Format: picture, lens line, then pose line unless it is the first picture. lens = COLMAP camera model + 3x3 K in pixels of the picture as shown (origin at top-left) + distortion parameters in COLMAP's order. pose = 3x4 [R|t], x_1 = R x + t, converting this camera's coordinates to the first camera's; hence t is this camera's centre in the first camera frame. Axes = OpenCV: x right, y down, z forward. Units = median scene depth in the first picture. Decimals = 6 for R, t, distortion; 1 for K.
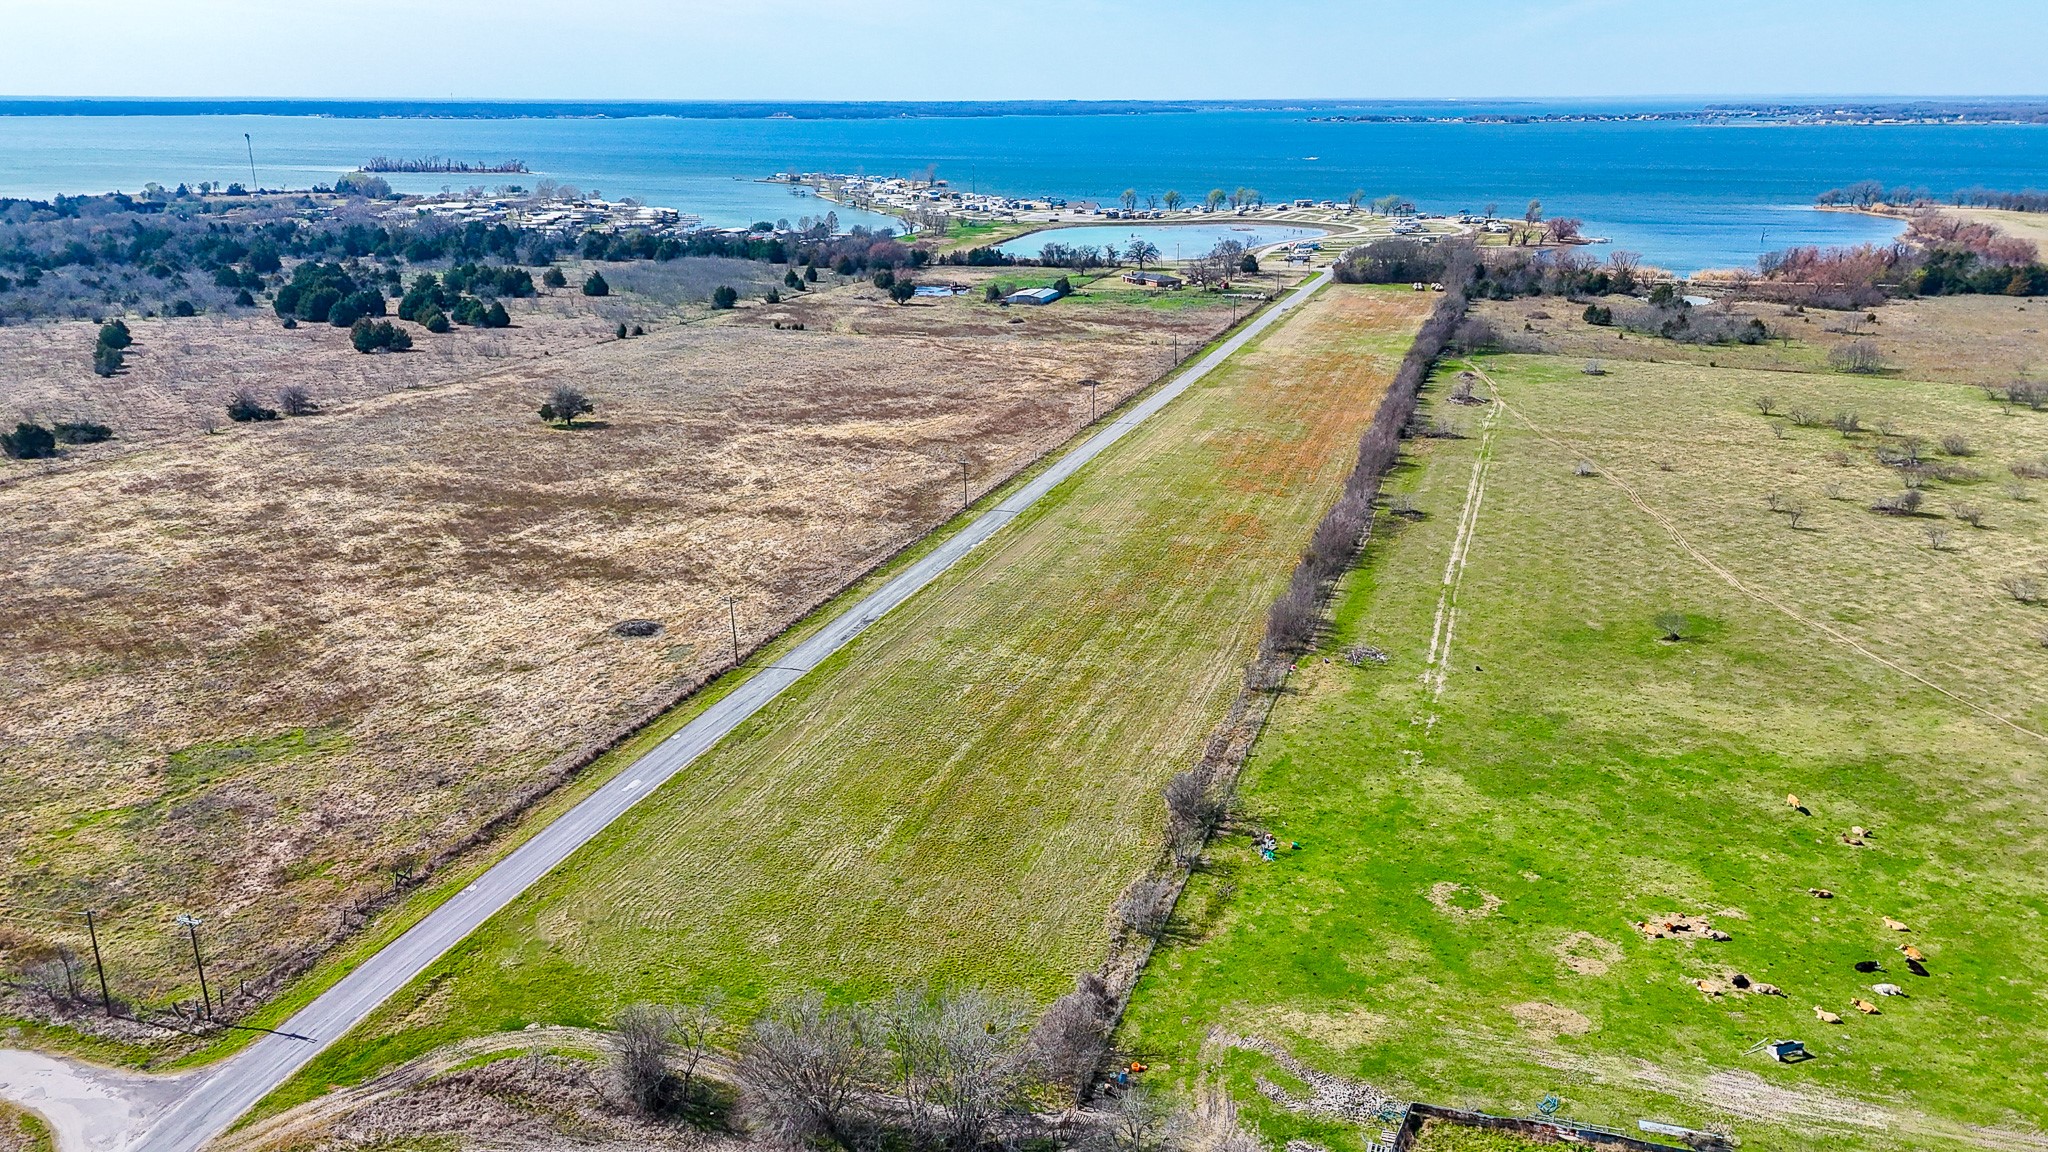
lens RADIAL K [[1500.4, 0, 1021.0], [0, 1500.4, 578.0], [0, 0, 1]] dist [0.072322, -0.061720]
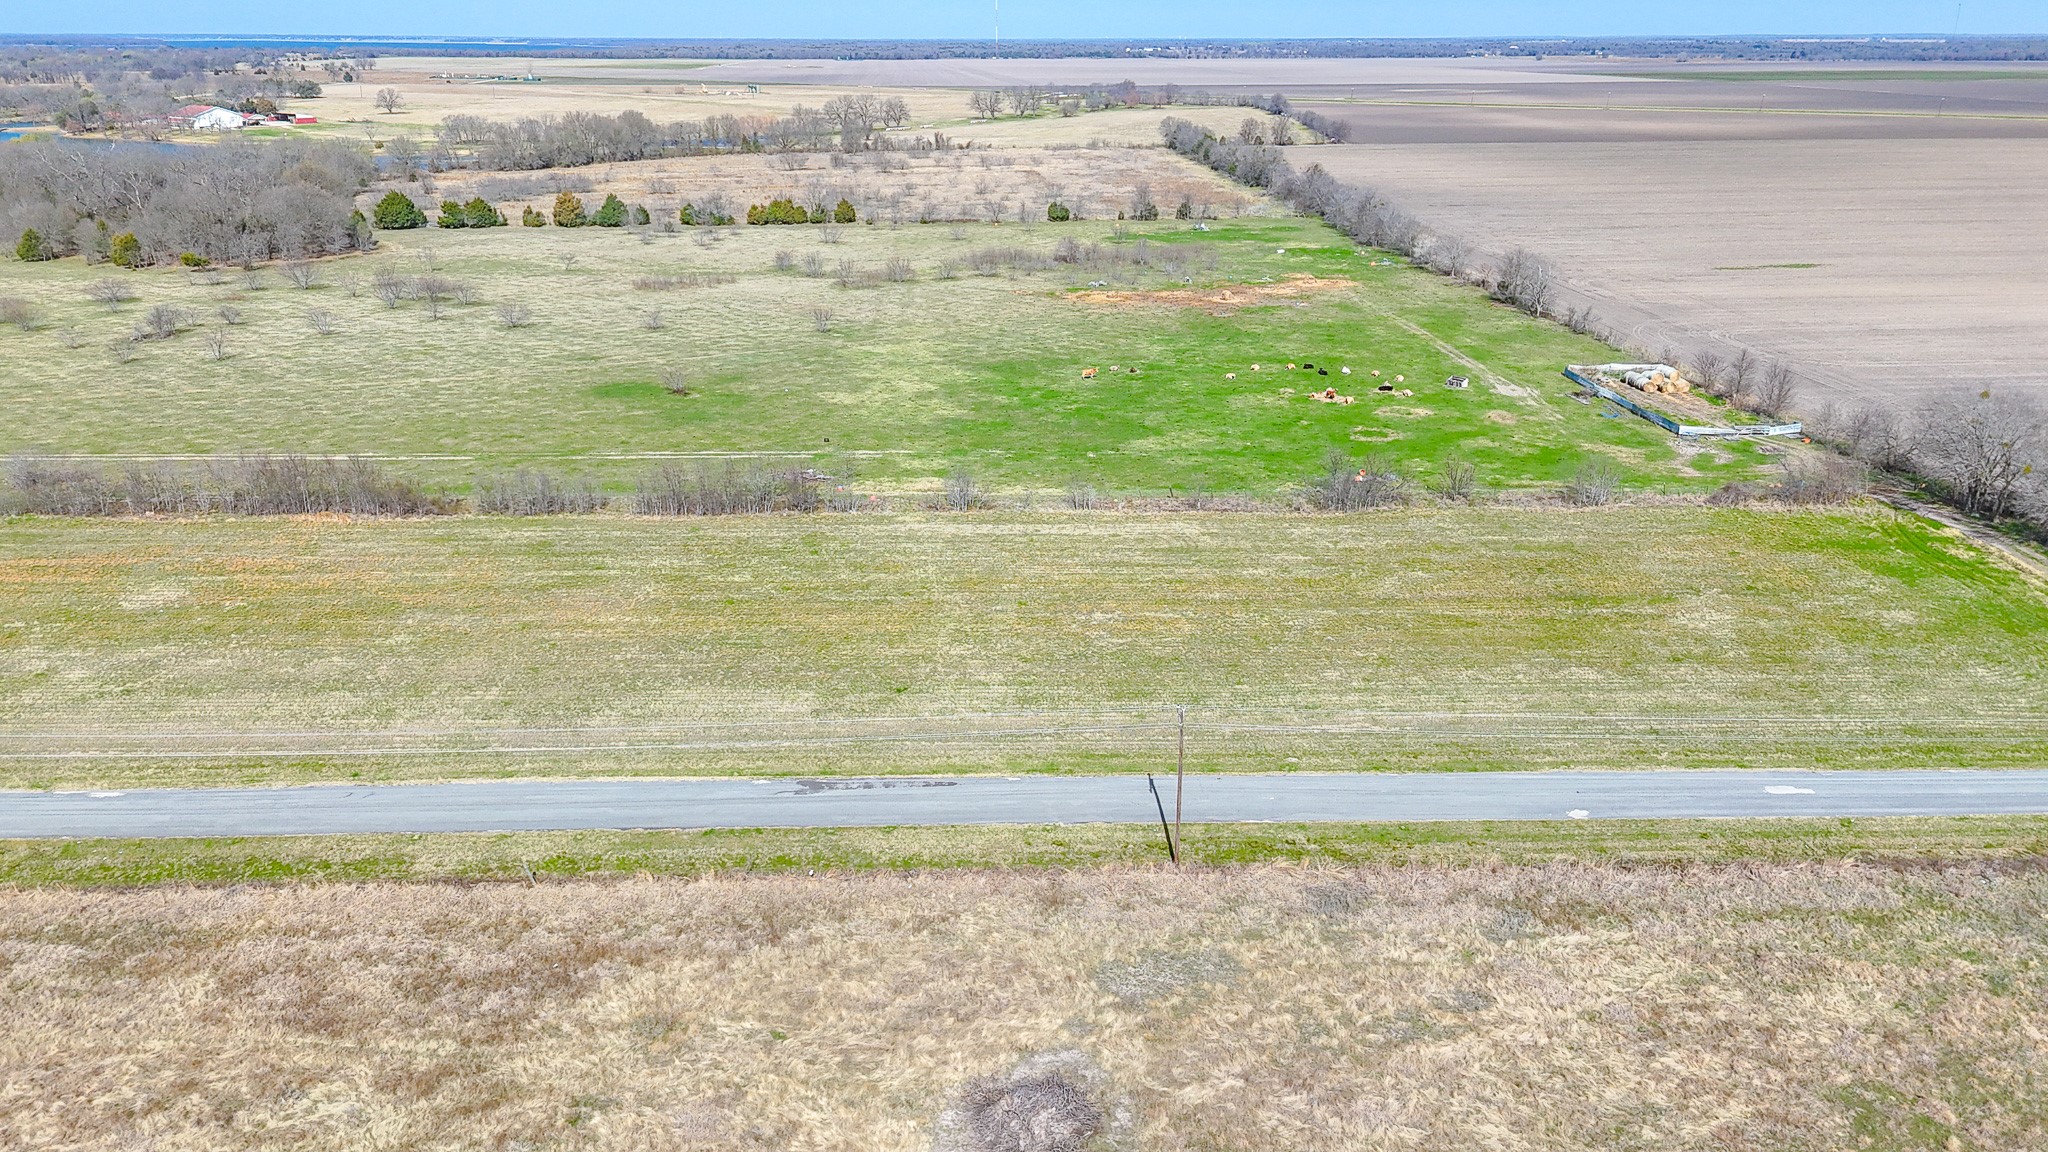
lens RADIAL K [[1500.4, 0, 1023.5], [0, 1500.4, 576.9], [0, 0, 1]] dist [0.072322, -0.061720]
pose [[-0.340719, -0.313621, 0.886314, -0.613216], [0.284871, 0.863966, 0.415224, -0.232047], [-0.895968, 0.393959, -0.205028, 1.293411]]
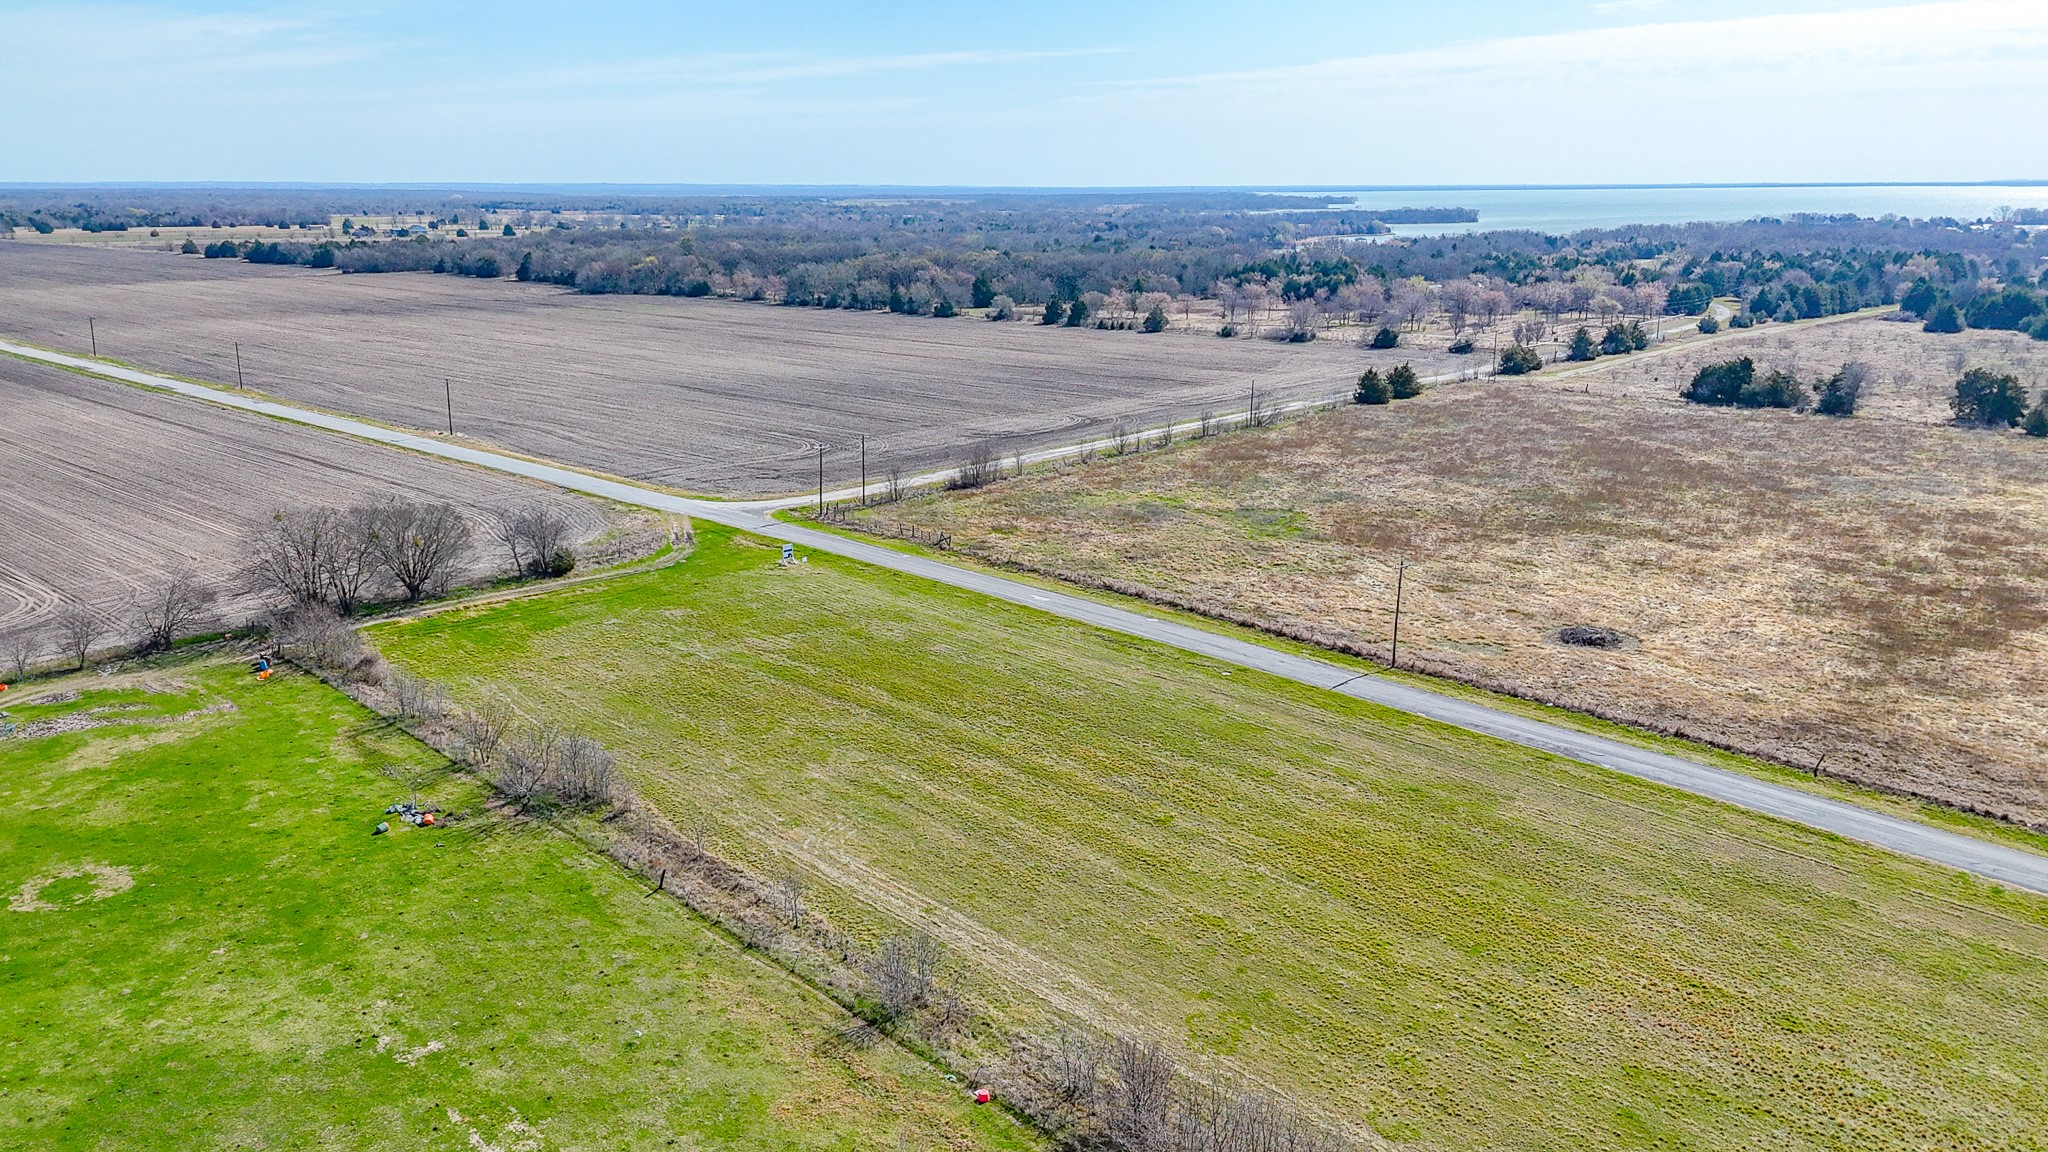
lens RADIAL K [[1500.4, 0, 1015.0], [0, 1500.4, 565.1], [0, 0, 1]] dist [0.072322, -0.061720]
pose [[-0.455477, 0.223729, -0.861676, 0.537072], [-0.267174, 0.888937, 0.372034, -0.219471], [0.849211, 0.399670, -0.345115, 1.265159]]
